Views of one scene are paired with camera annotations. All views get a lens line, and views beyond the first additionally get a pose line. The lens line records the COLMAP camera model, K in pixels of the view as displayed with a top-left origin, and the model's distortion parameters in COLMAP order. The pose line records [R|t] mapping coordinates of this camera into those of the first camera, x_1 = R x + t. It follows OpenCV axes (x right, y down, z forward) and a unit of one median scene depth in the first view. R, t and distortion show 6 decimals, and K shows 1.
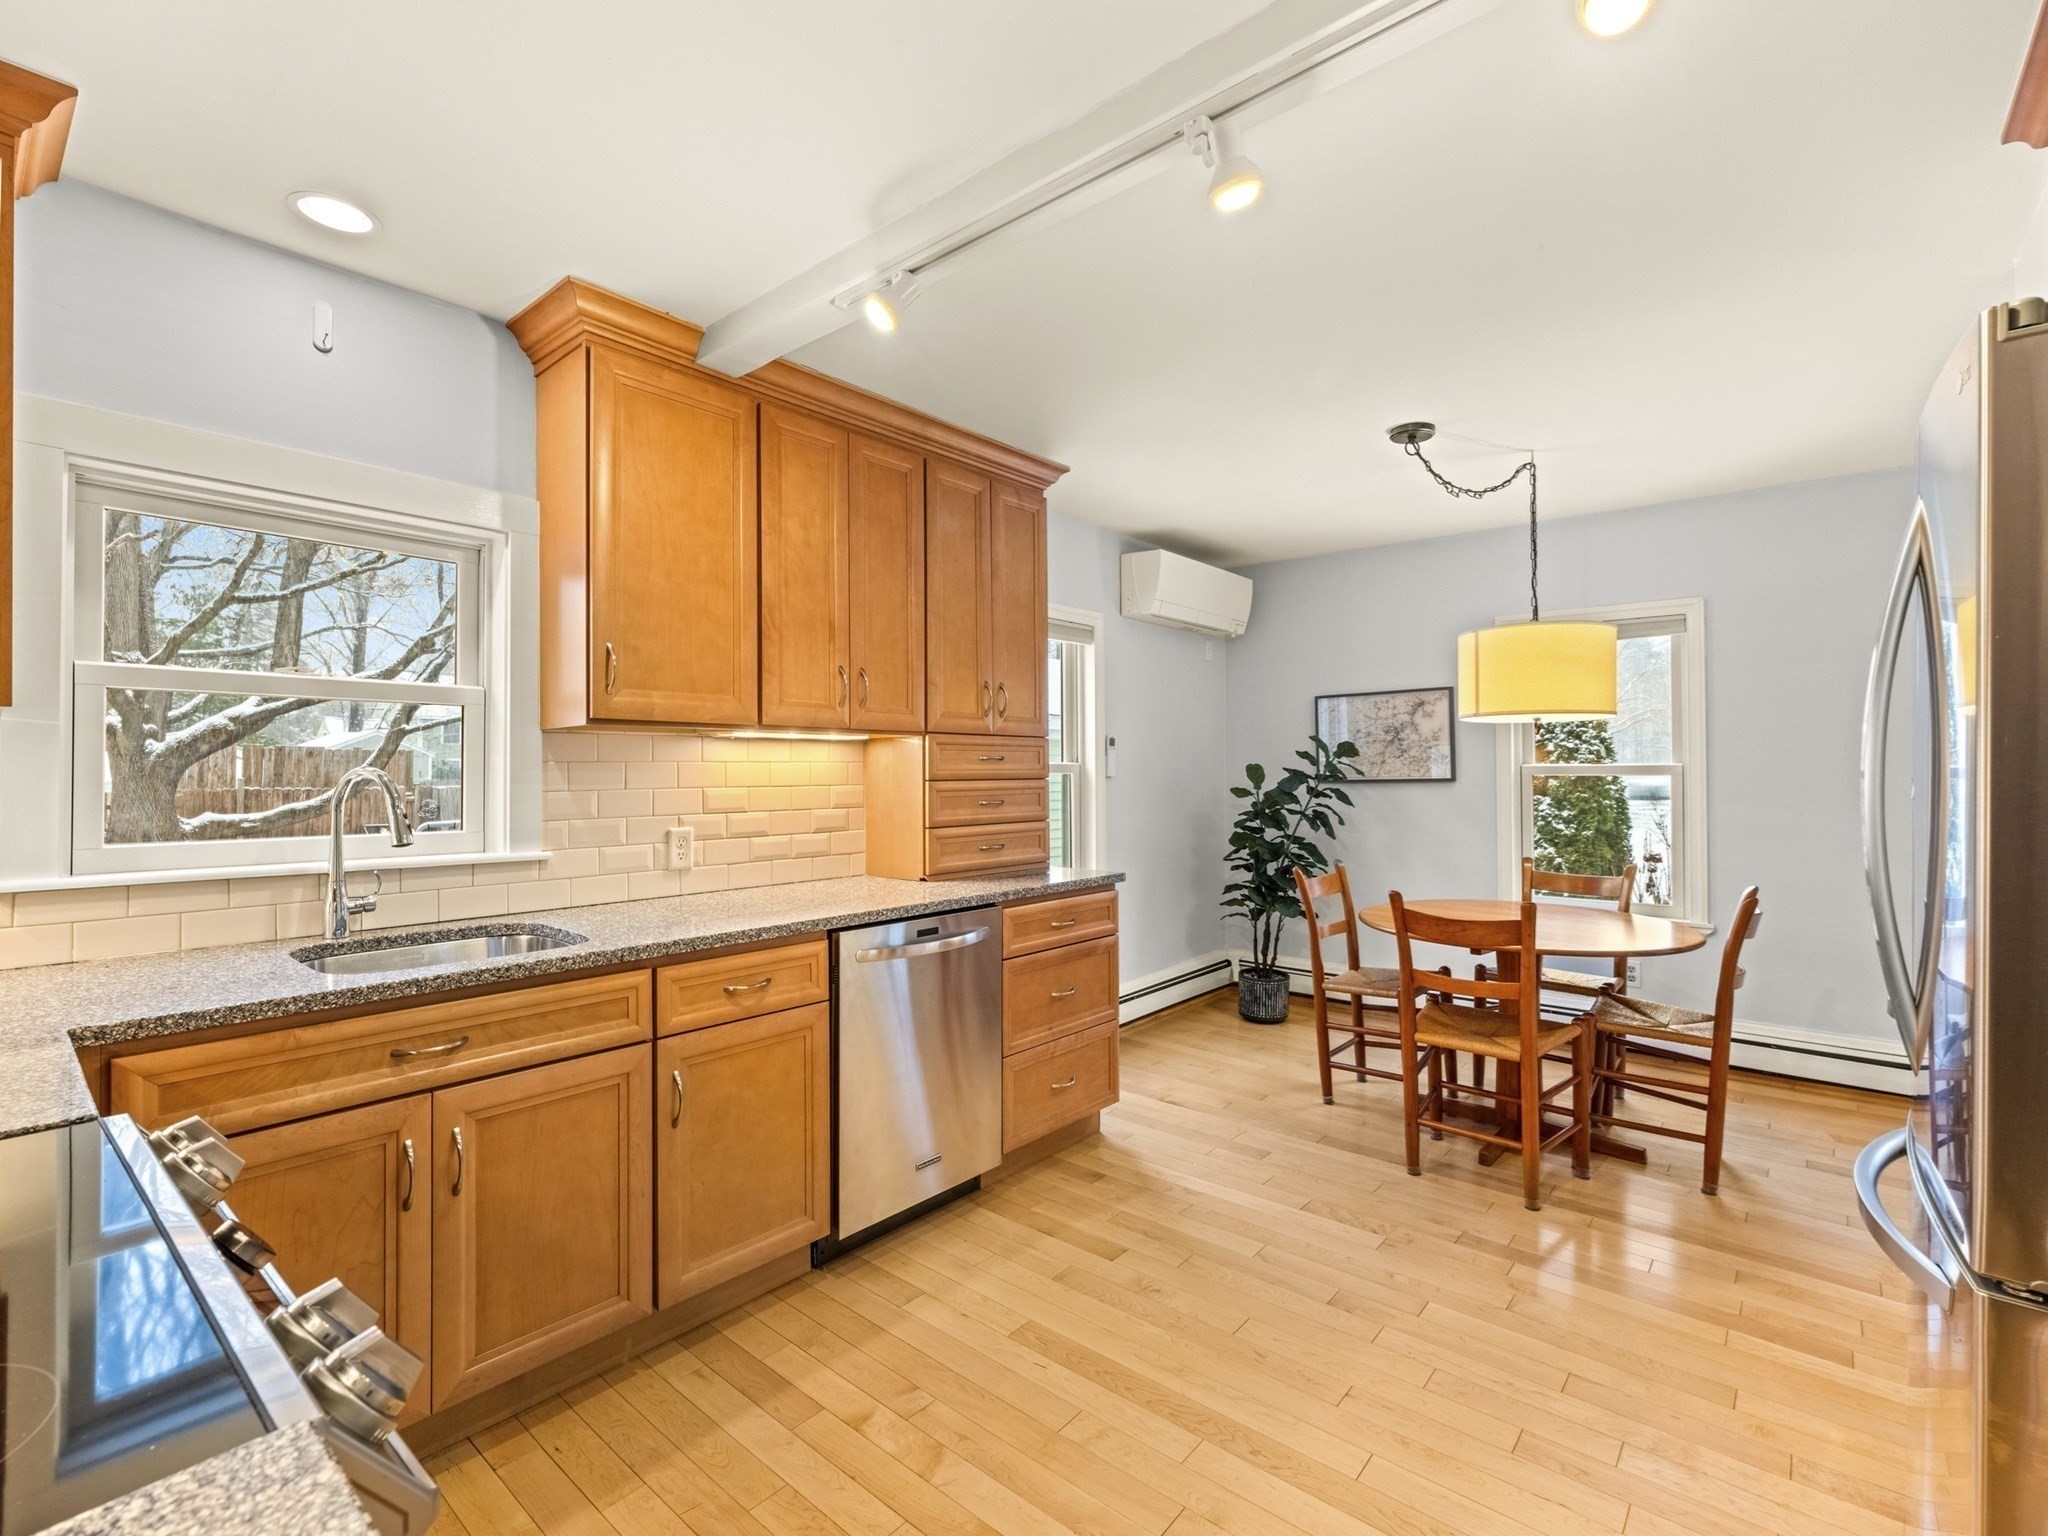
lens RADIAL K [[941.0, 0, 1028.6], [0, 941.0, 761.1], [0, 0, 1]] dist [-0.002546, 0.000049]
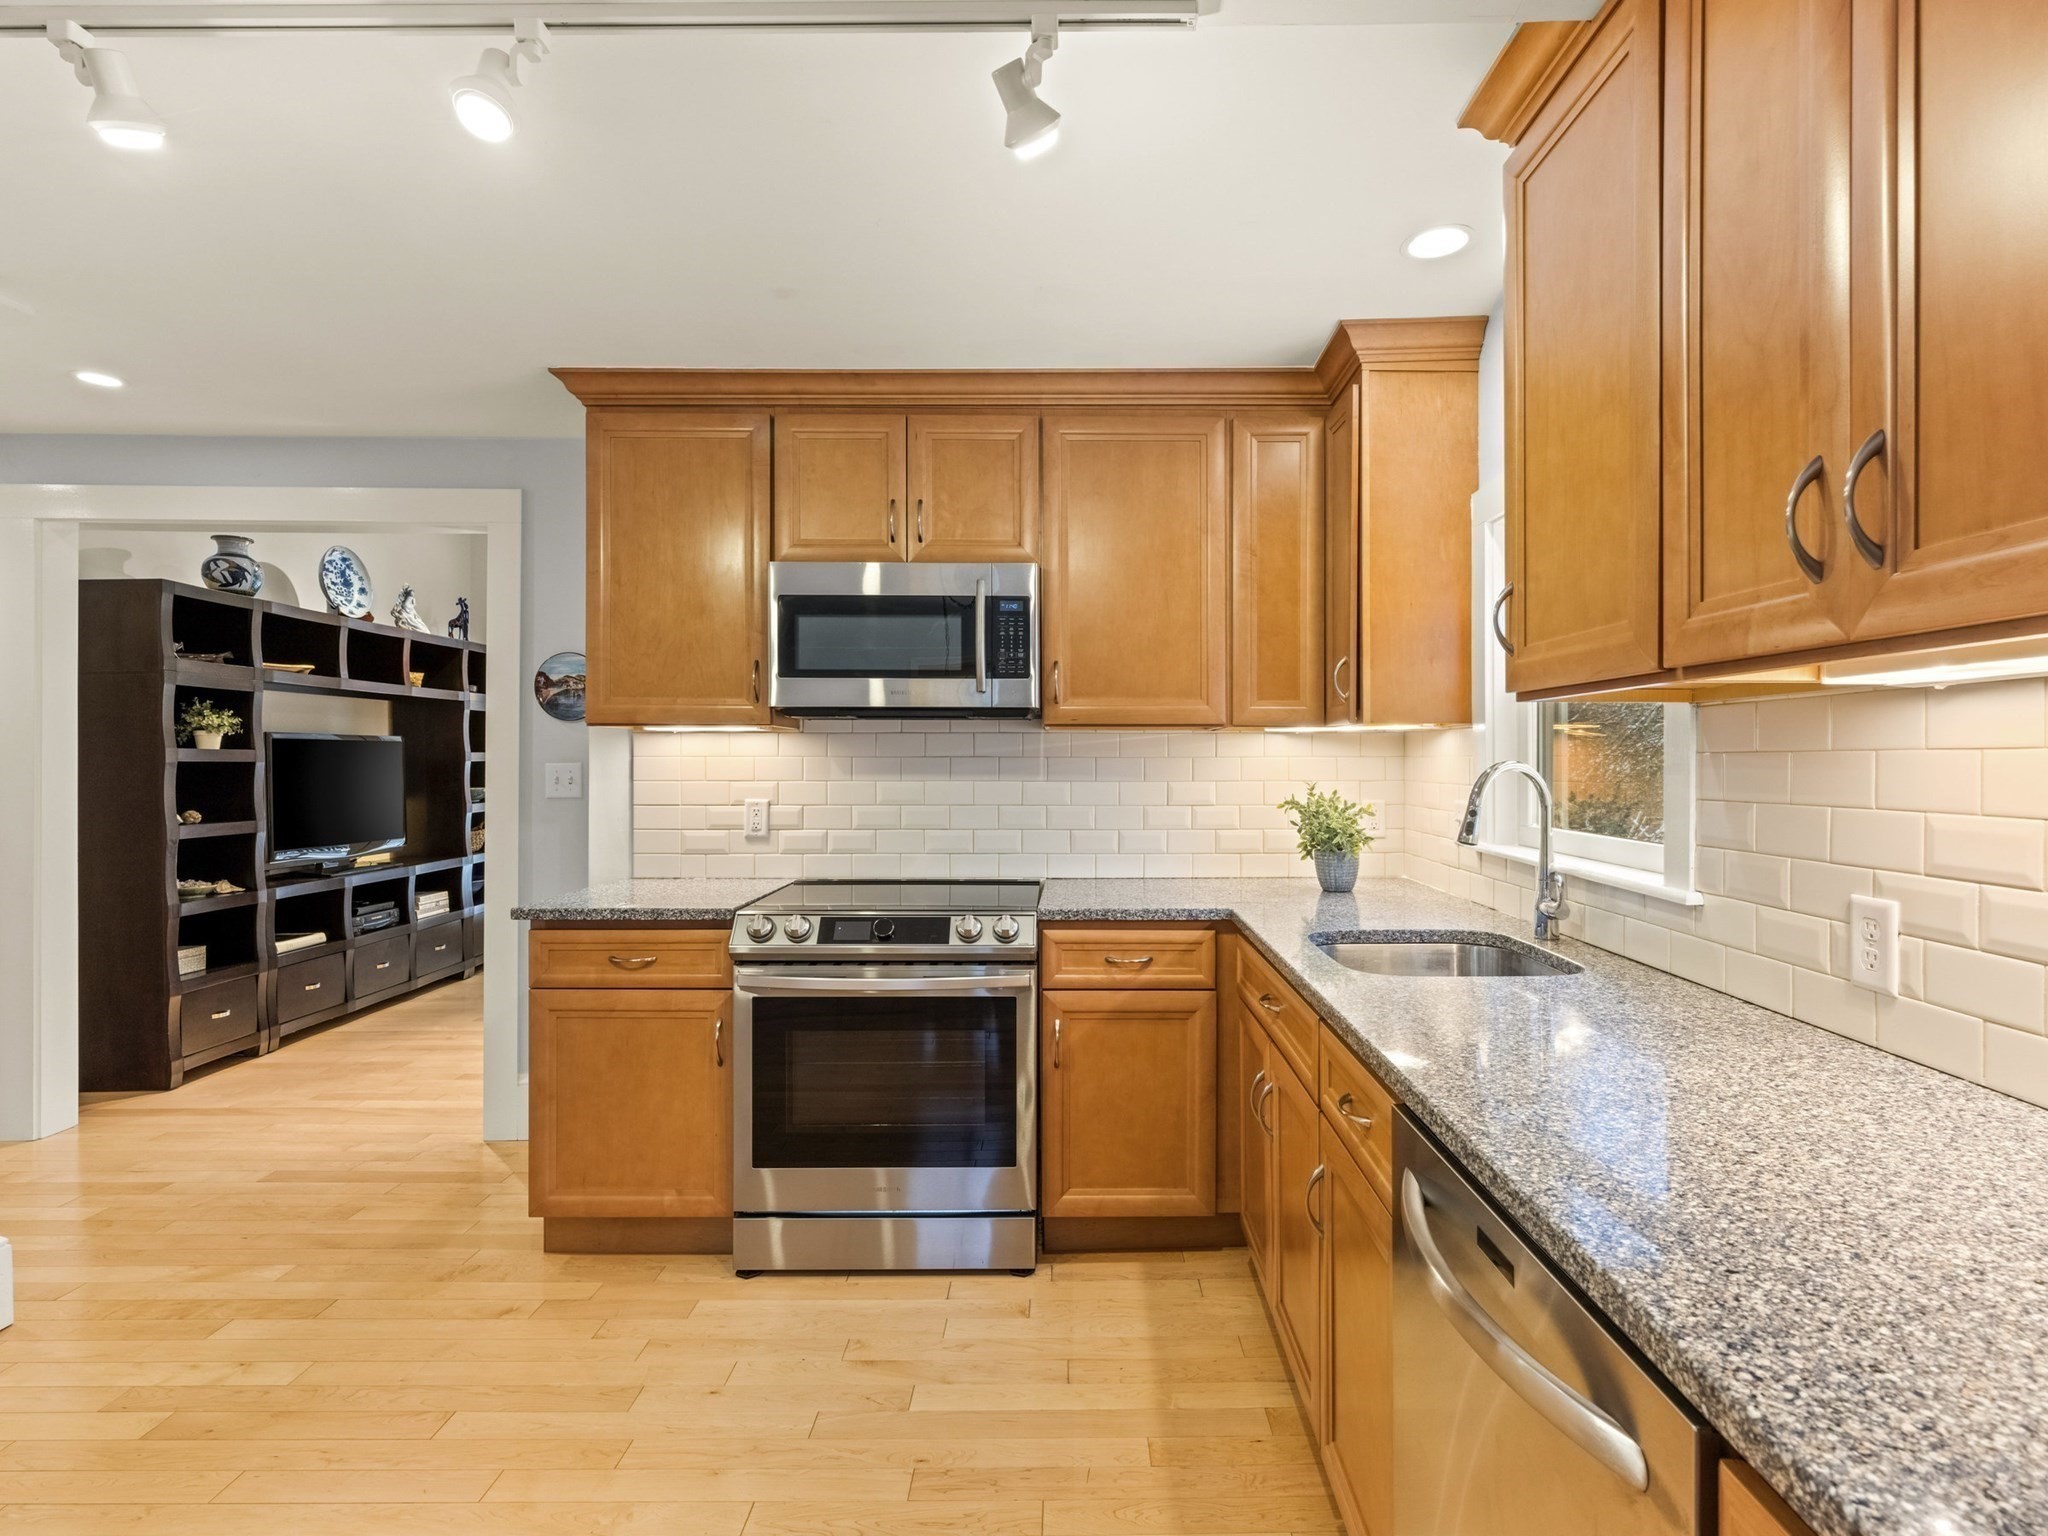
lens RADIAL K [[1012.4, 0, 1073.7], [0, 1012.4, 762.8], [0, 0, 1]] dist [-0.000146, -0.000085]
pose [[-0.754258, 0.007504, -0.656535, 0.257304], [0.011387, 0.999934, -0.001654, 0.003346], [0.656479, -0.008723, -0.754294, 1.226428]]
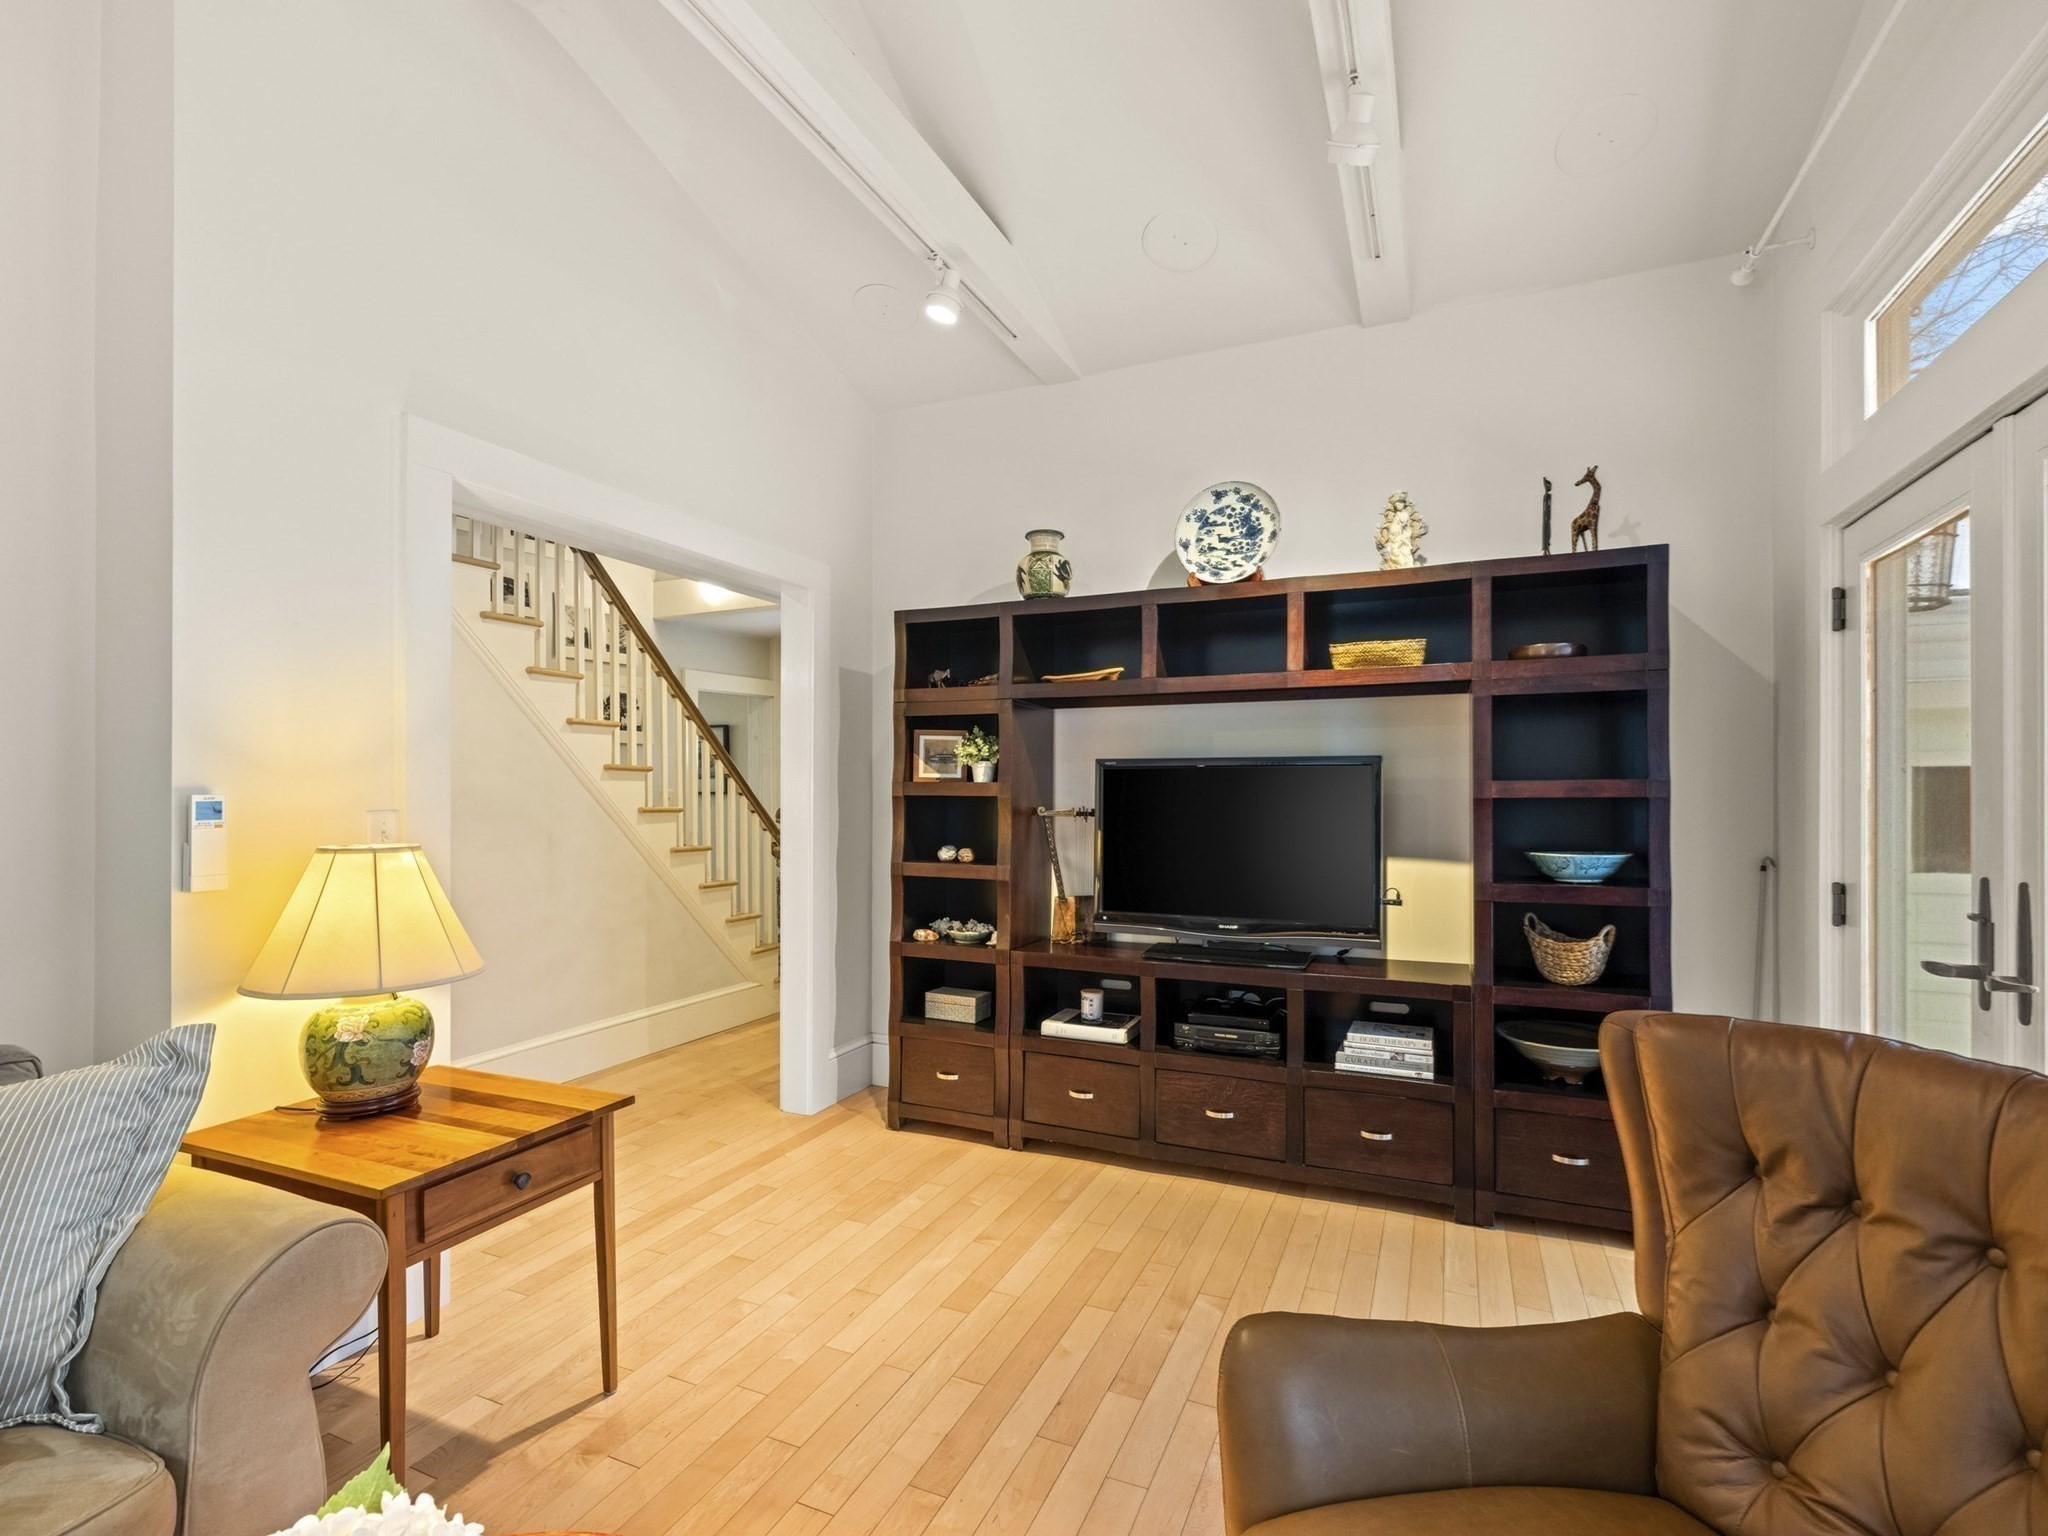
lens RADIAL K [[942.3, 0, 1011.4], [0, 942.3, 769.4], [0, 0, 1]] dist [0.000183, 0.000843]
pose [[-0.270296, 0.015359, 0.962655, -1.156450], [-0.008901, 0.999790, -0.018451, -0.029006], [-0.962736, -0.013556, -0.270102, -0.657240]]
